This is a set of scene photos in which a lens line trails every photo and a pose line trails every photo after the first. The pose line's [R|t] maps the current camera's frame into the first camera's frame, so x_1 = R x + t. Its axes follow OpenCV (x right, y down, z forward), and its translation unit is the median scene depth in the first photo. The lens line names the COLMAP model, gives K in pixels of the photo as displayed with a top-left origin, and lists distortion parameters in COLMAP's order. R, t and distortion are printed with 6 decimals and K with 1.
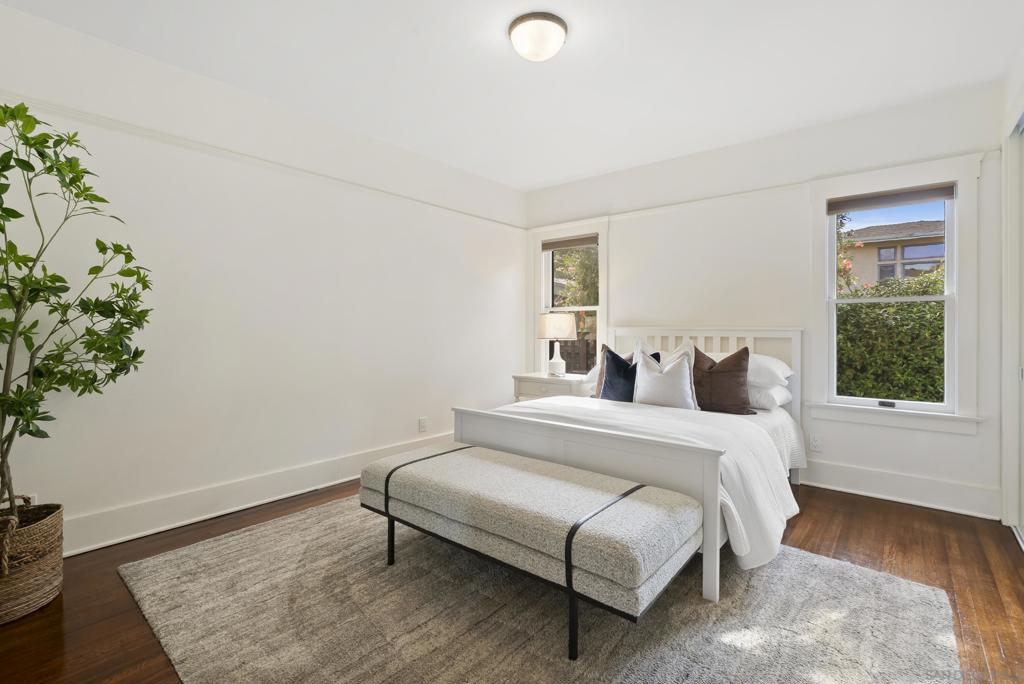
lens RADIAL K [[465.2, 0, 512.9], [0, 465.2, 338.1], [0, 0, 1]] dist [-0.011871, 0.000834]
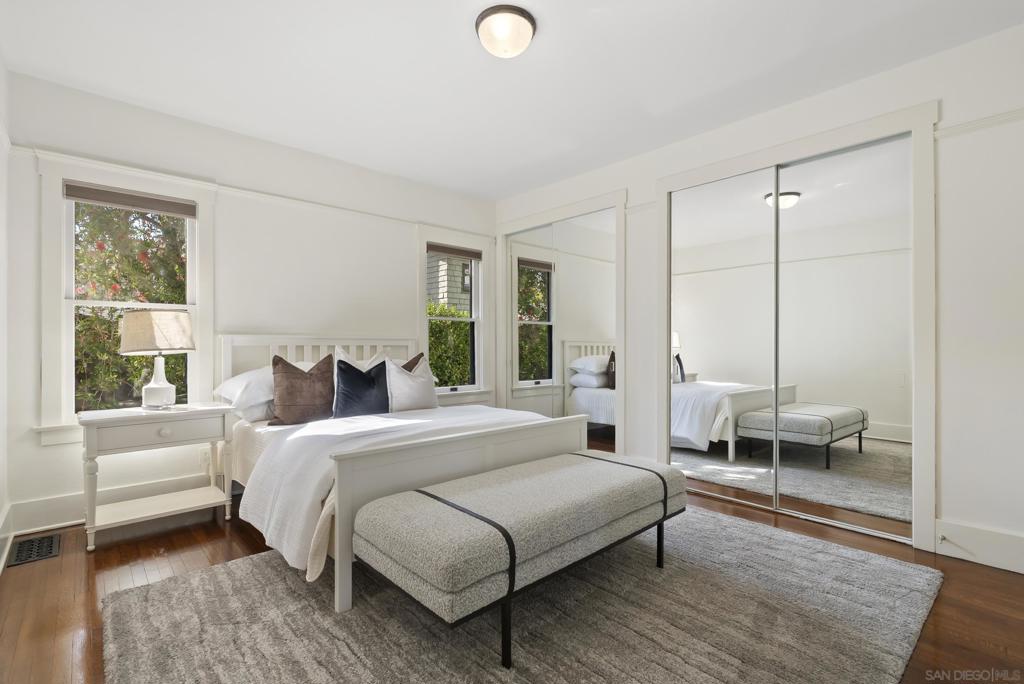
lens RADIAL K [[464.2, 0, 512.0], [0, 464.2, 342.0], [0, 0, 1]] dist [0.023907, -0.000117]
pose [[0.137574, 0.001100, 0.990491, -0.707454], [0.014095, 0.999896, -0.003068, -0.004282], [-0.990391, 0.014383, 0.137544, 0.644611]]
